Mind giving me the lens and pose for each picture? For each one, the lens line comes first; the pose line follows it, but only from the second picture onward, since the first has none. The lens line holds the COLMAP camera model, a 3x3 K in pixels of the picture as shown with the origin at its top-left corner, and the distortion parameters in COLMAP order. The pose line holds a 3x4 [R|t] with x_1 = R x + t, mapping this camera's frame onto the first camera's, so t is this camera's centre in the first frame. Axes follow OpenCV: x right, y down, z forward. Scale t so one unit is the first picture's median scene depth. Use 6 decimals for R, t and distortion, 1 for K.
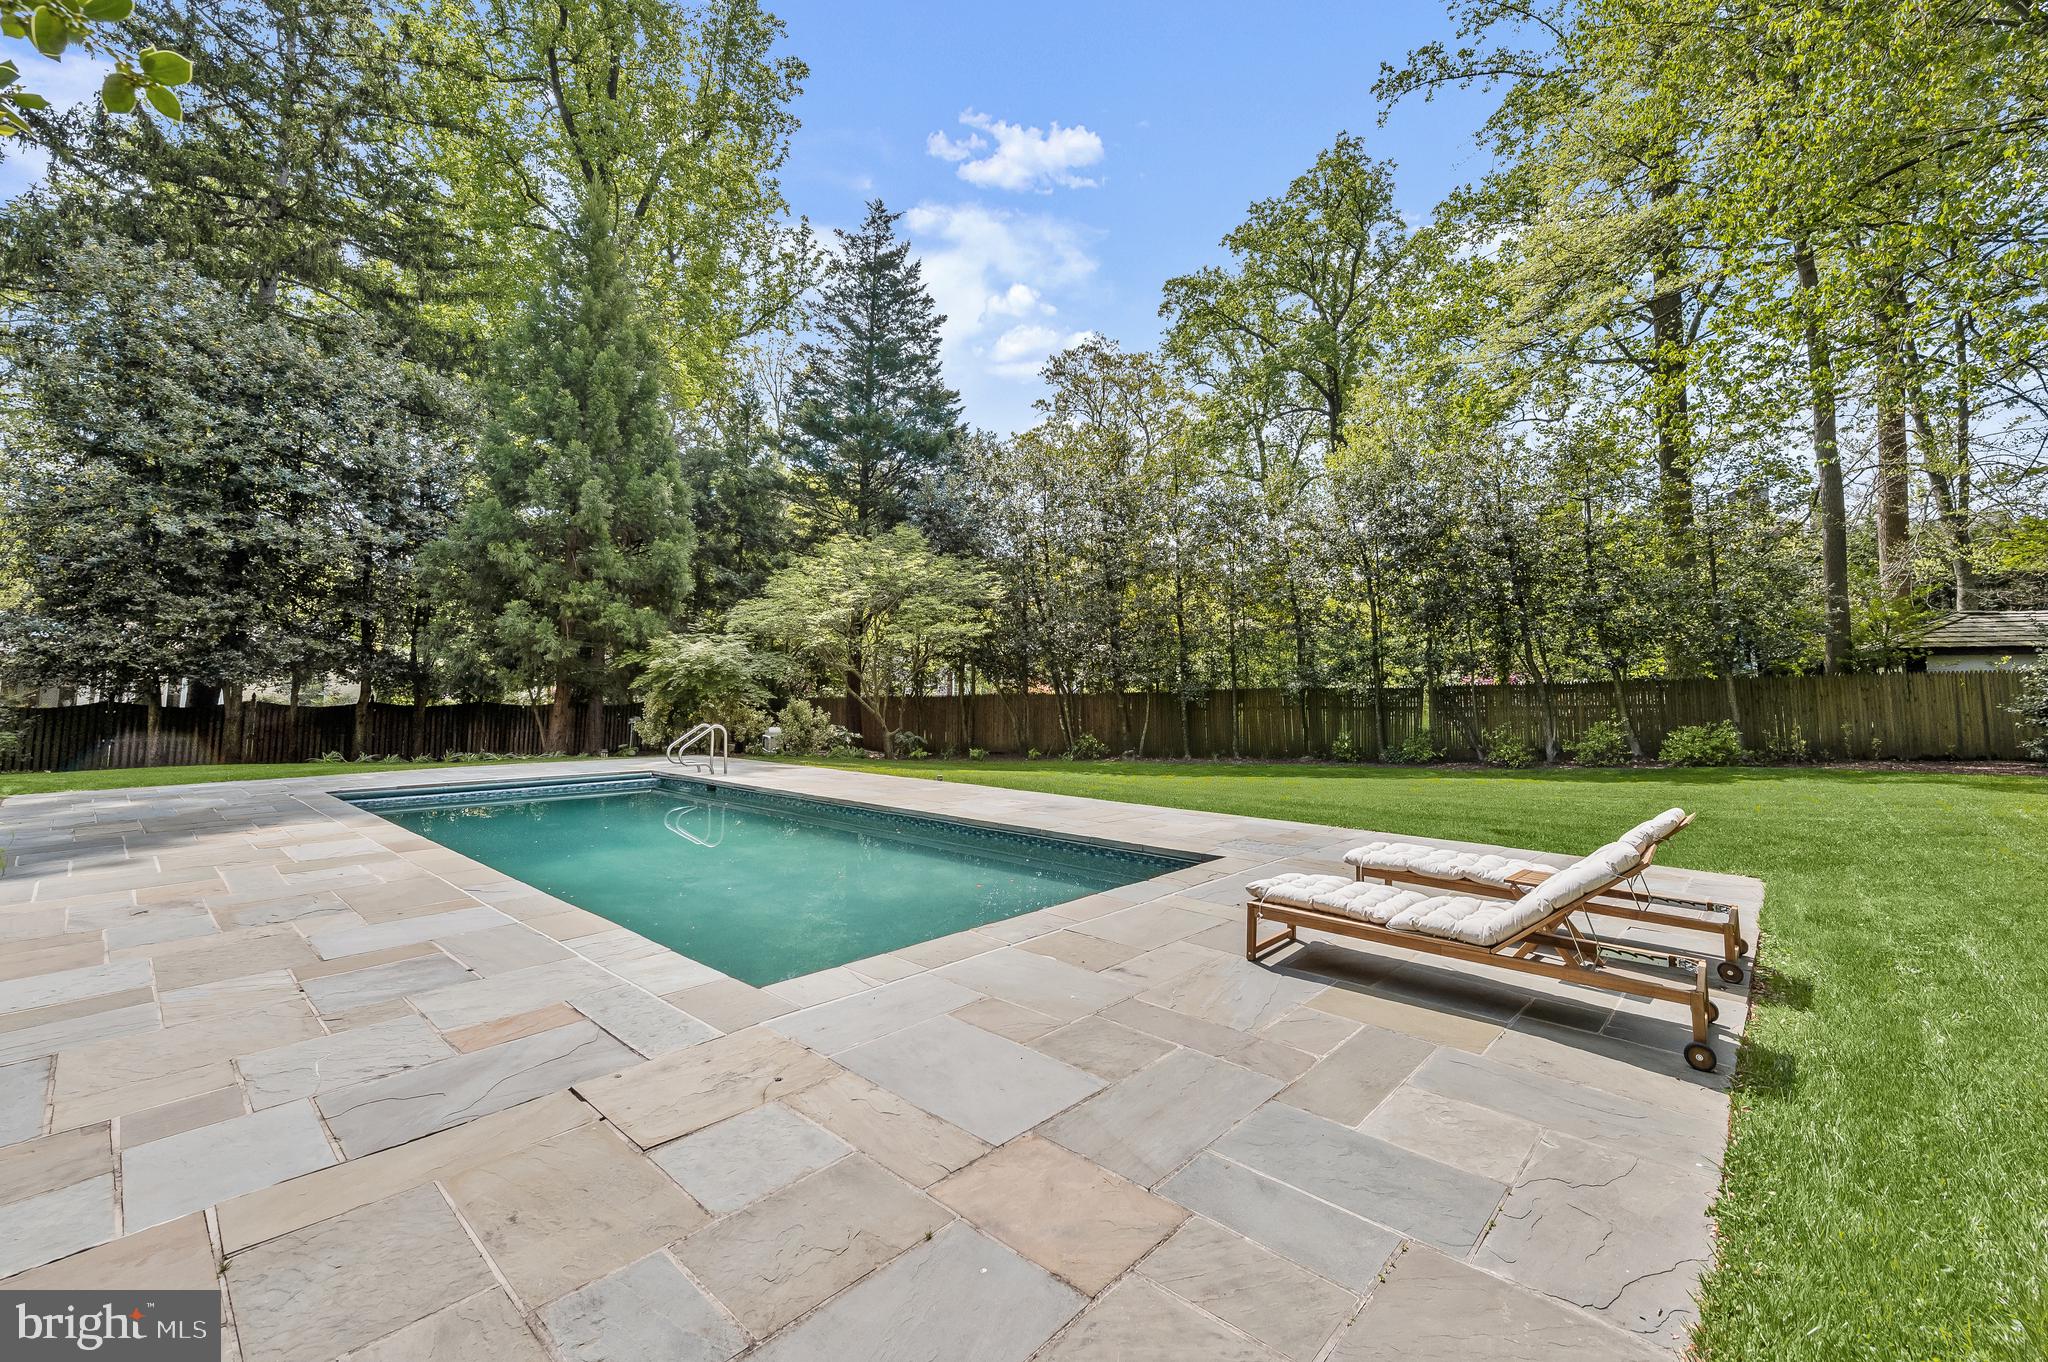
lens RADIAL K [[845.6, 0, 1025.5], [0, 845.6, 619.0], [0, 0, 1]] dist [0.000343, -0.000042]
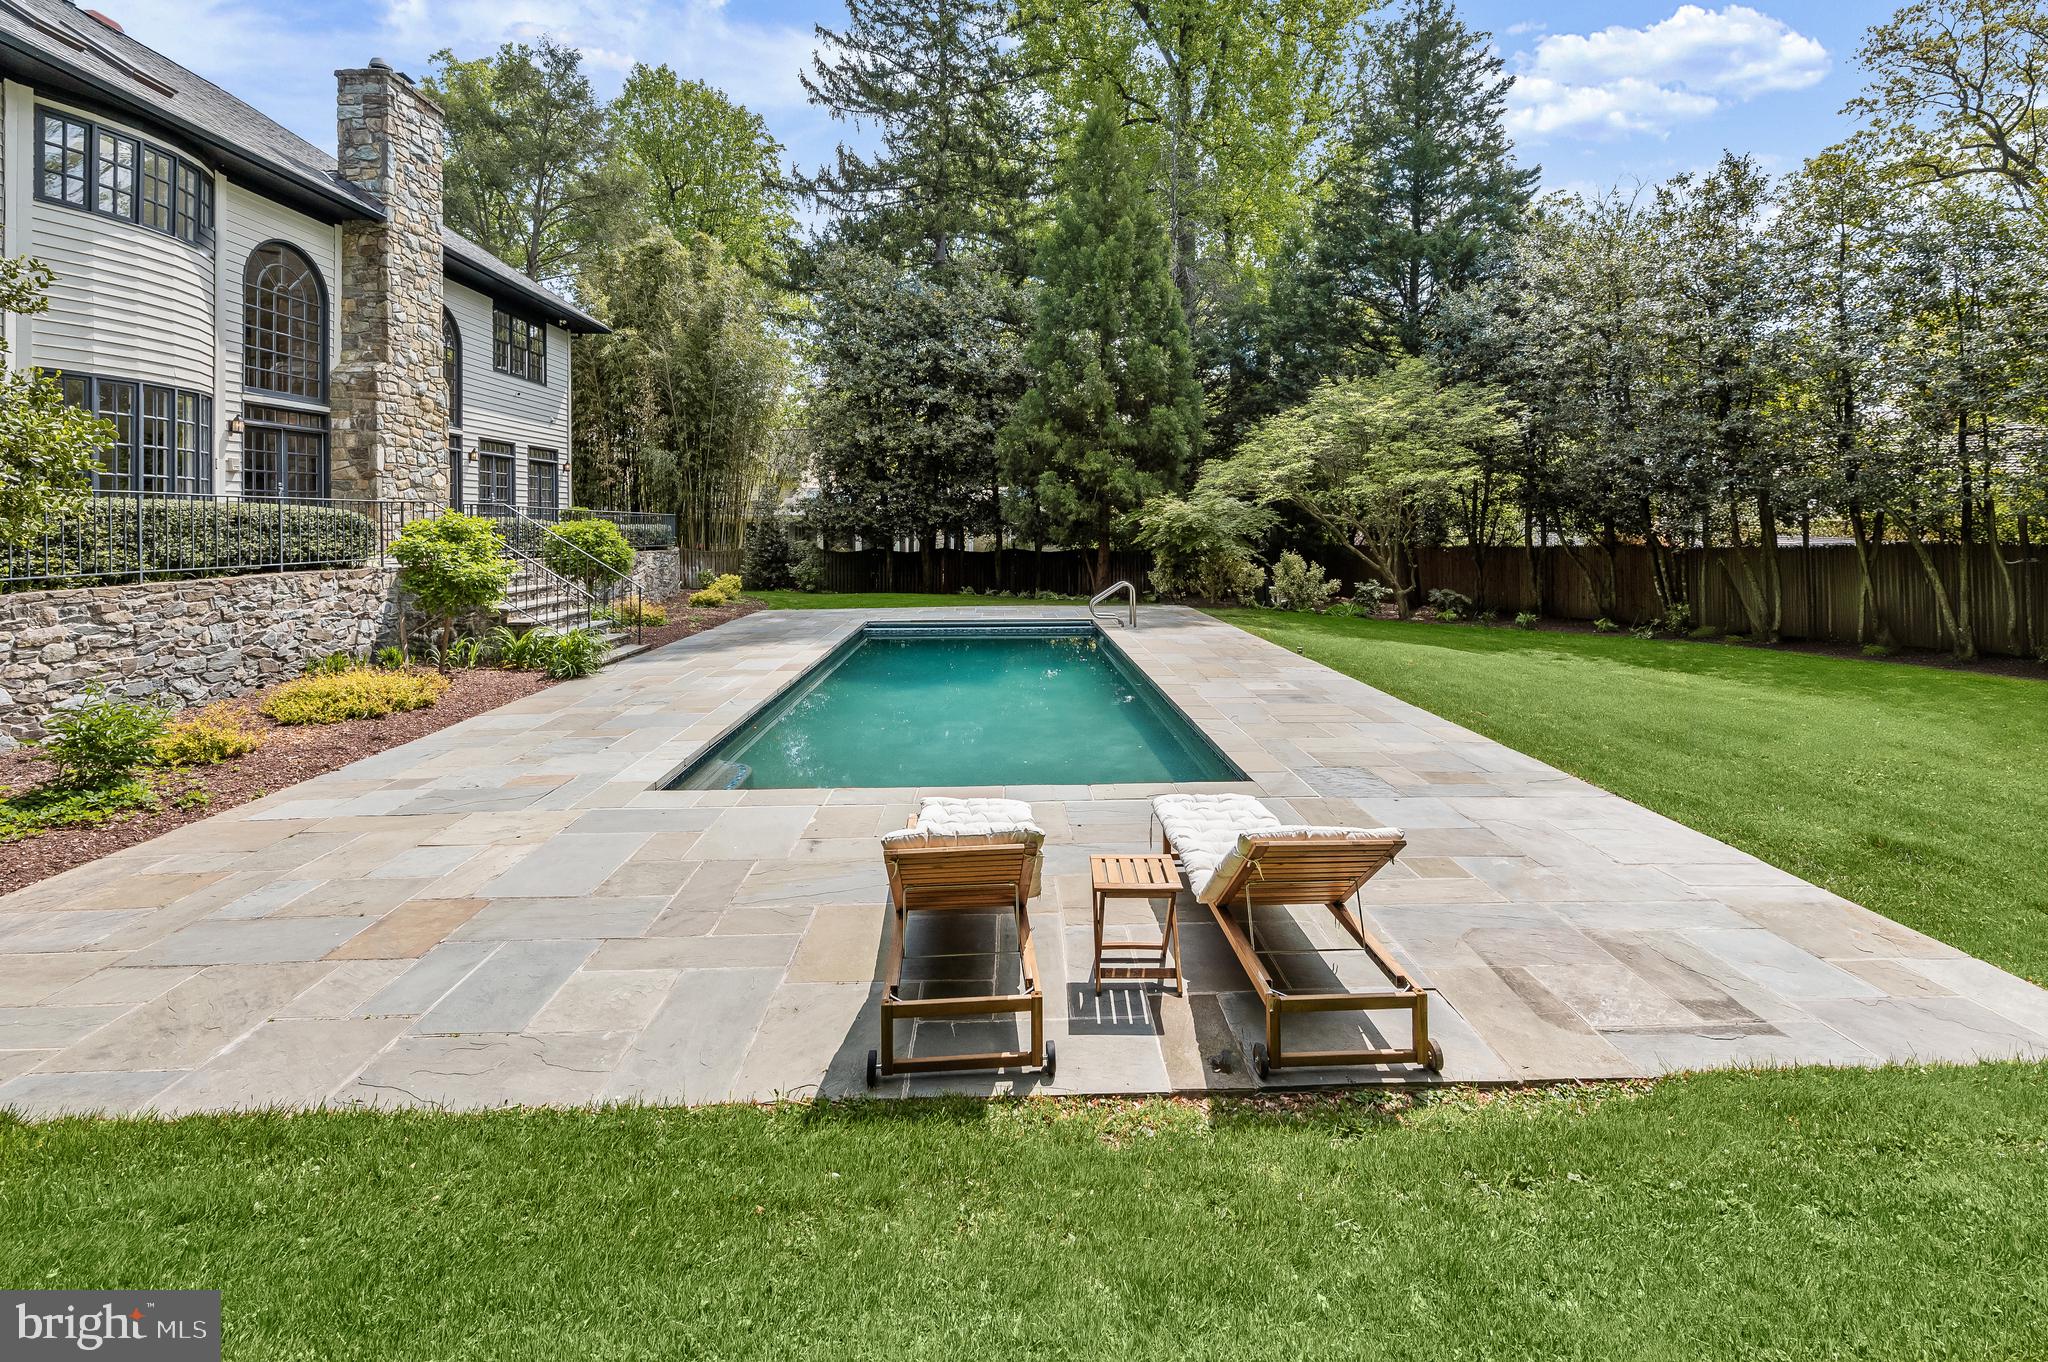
lens RADIAL K [[874.6, 0, 1027.0], [0, 874.6, 518.7], [0, 0, 1]] dist [-0.000254, -0.000163]
pose [[0.701584, -0.012274, -0.712481, 0.269250], [0.066503, 0.996616, 0.048317, -0.016615], [0.709477, -0.081280, 0.700026, 0.087690]]
